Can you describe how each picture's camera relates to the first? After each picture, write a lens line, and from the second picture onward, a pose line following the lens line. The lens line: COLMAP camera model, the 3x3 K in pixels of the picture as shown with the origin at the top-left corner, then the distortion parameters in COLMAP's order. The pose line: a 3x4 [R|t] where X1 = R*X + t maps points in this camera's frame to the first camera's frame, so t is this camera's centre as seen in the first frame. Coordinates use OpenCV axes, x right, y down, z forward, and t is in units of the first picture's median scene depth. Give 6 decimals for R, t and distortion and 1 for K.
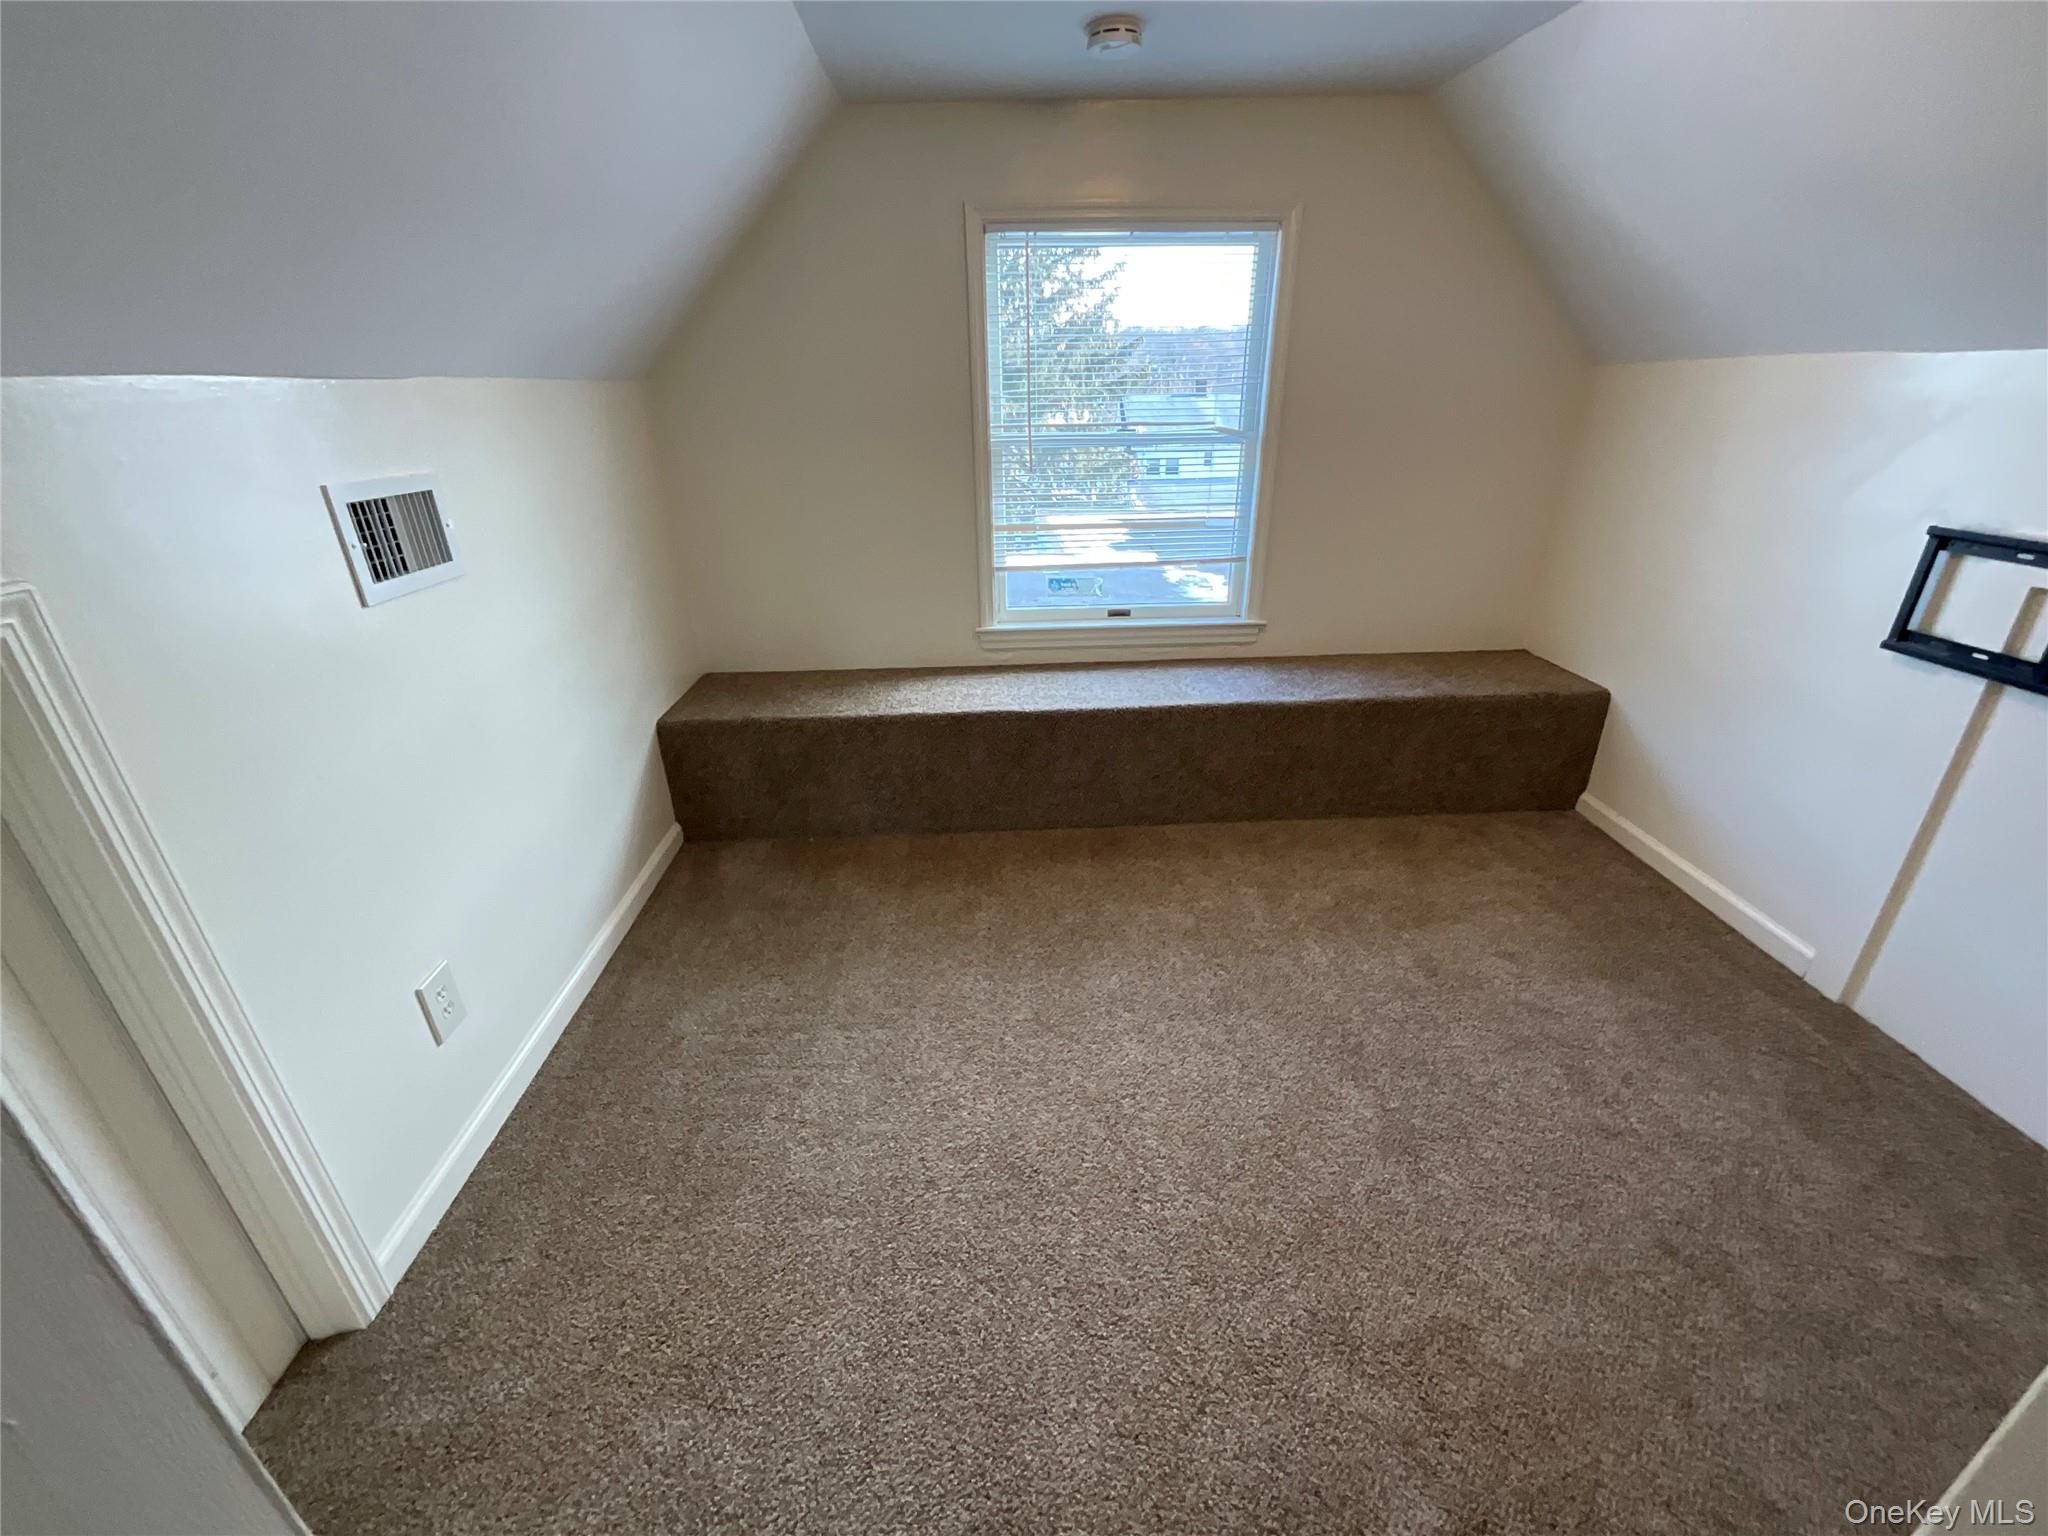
lens RADIAL K [[830.2, 0, 1027.1], [0, 830.2, 769.0], [0, 0, 1]] dist [-0.002491, 0.000855]
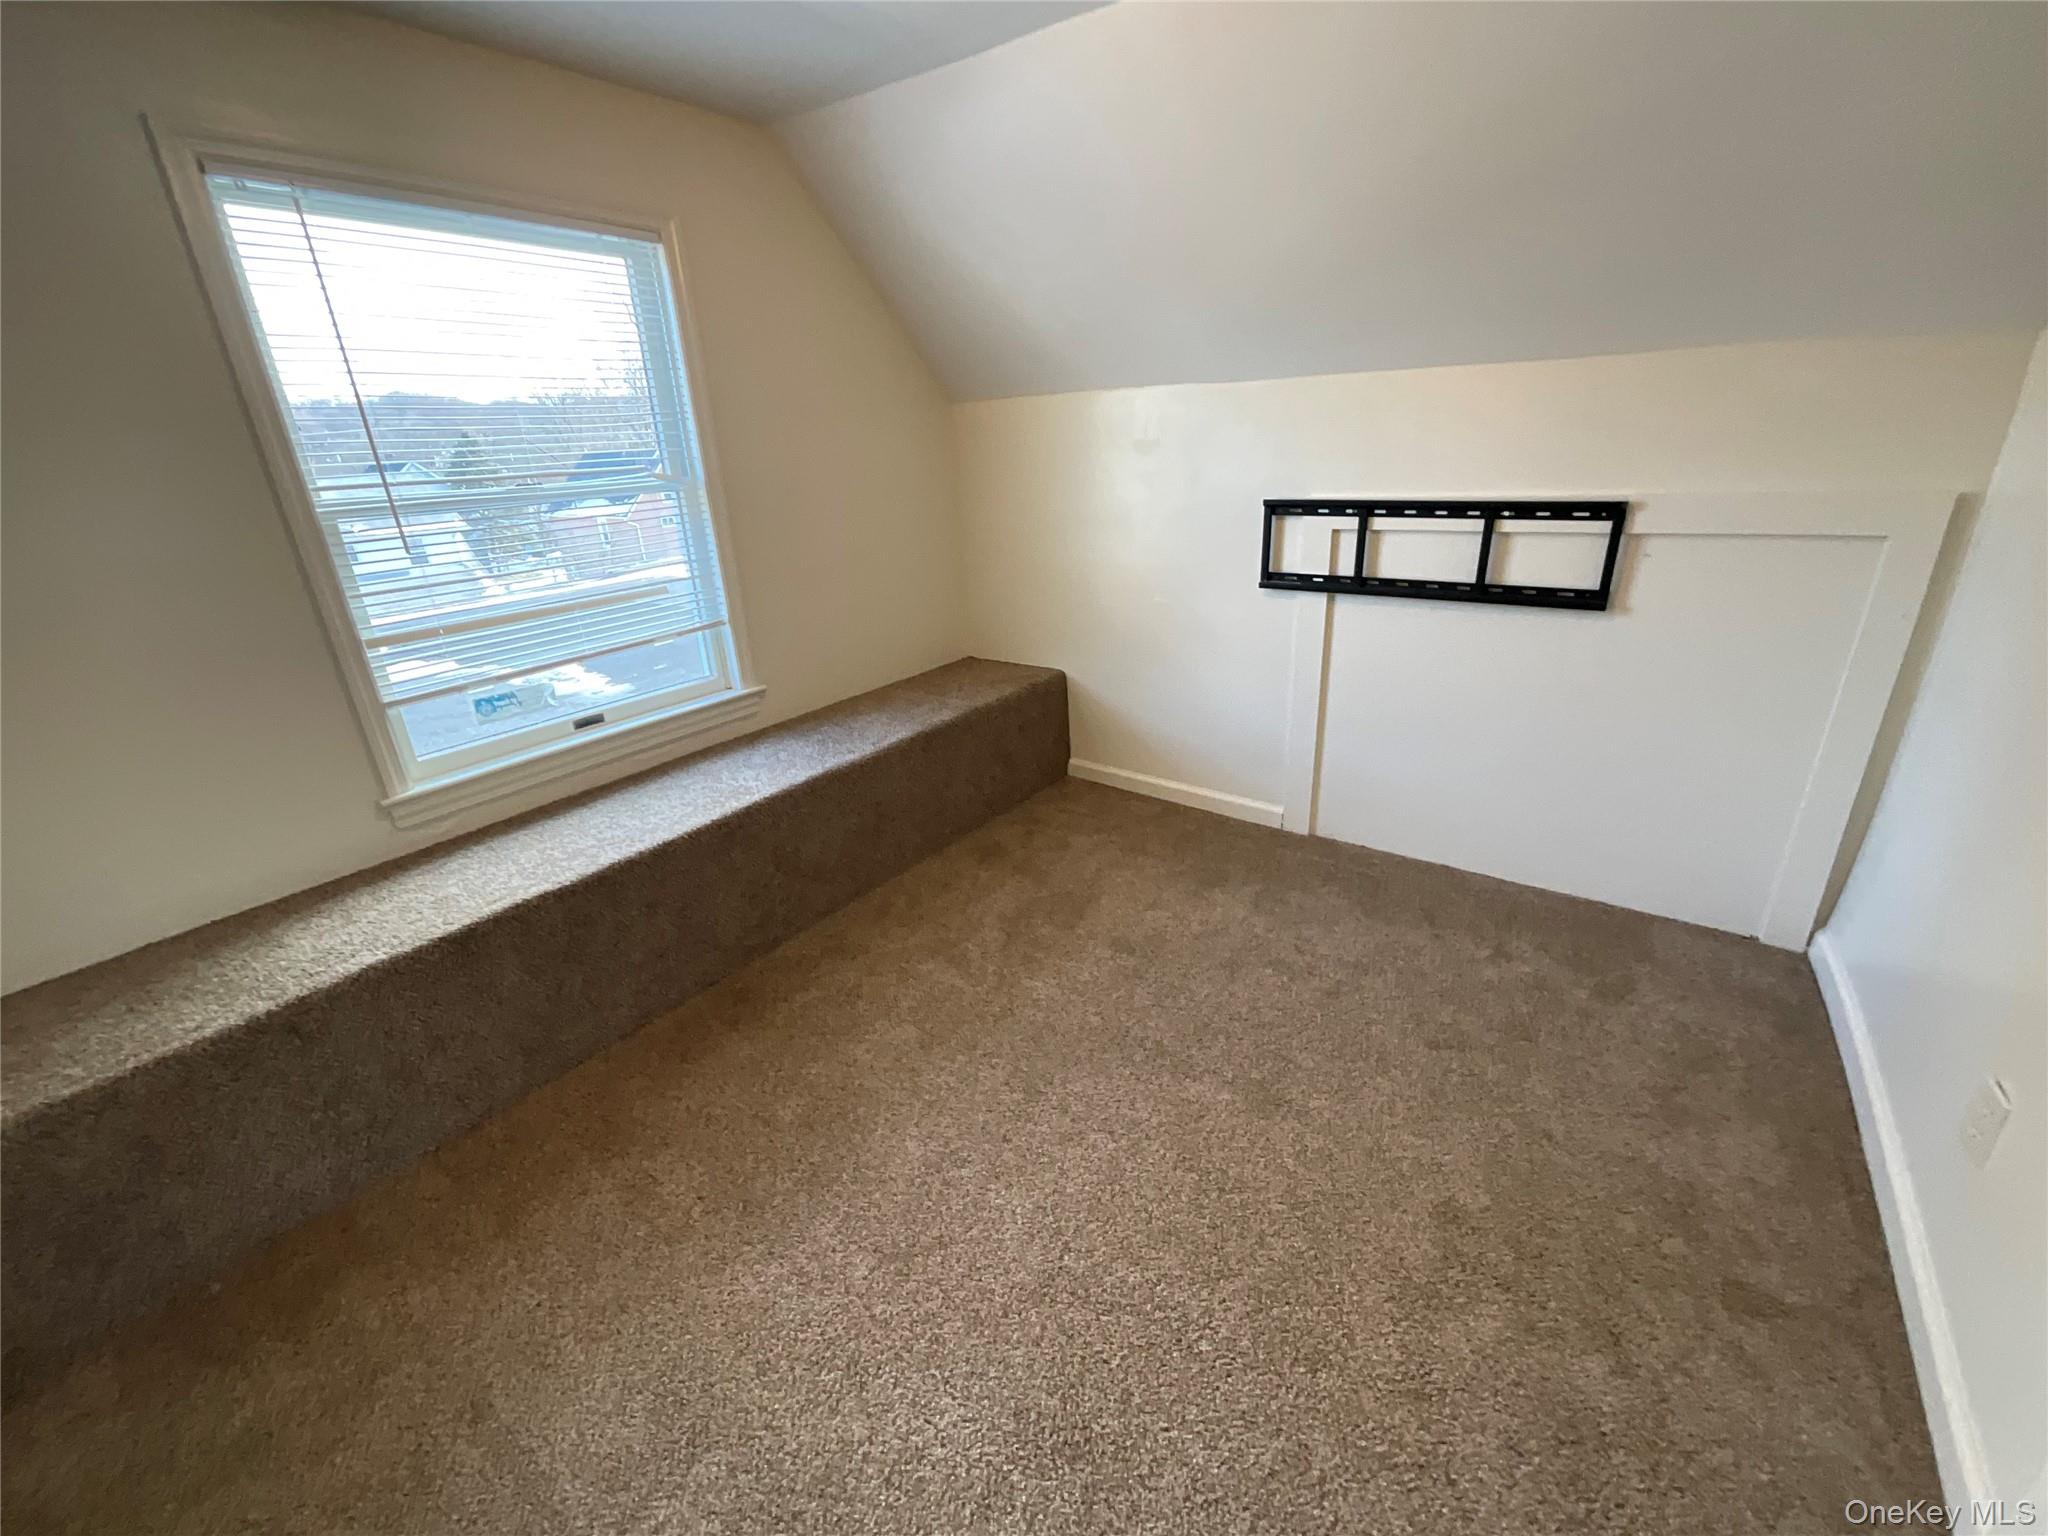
lens RADIAL K [[830.2, 0, 1027.1], [0, 830.2, 769.0], [0, 0, 1]] dist [-0.002491, 0.000855]
pose [[0.630866, -0.302219, 0.714613, -0.219704], [0.354871, 0.931432, 0.080632, -0.078288], [-0.689981, 0.202728, 0.694858, 0.245833]]
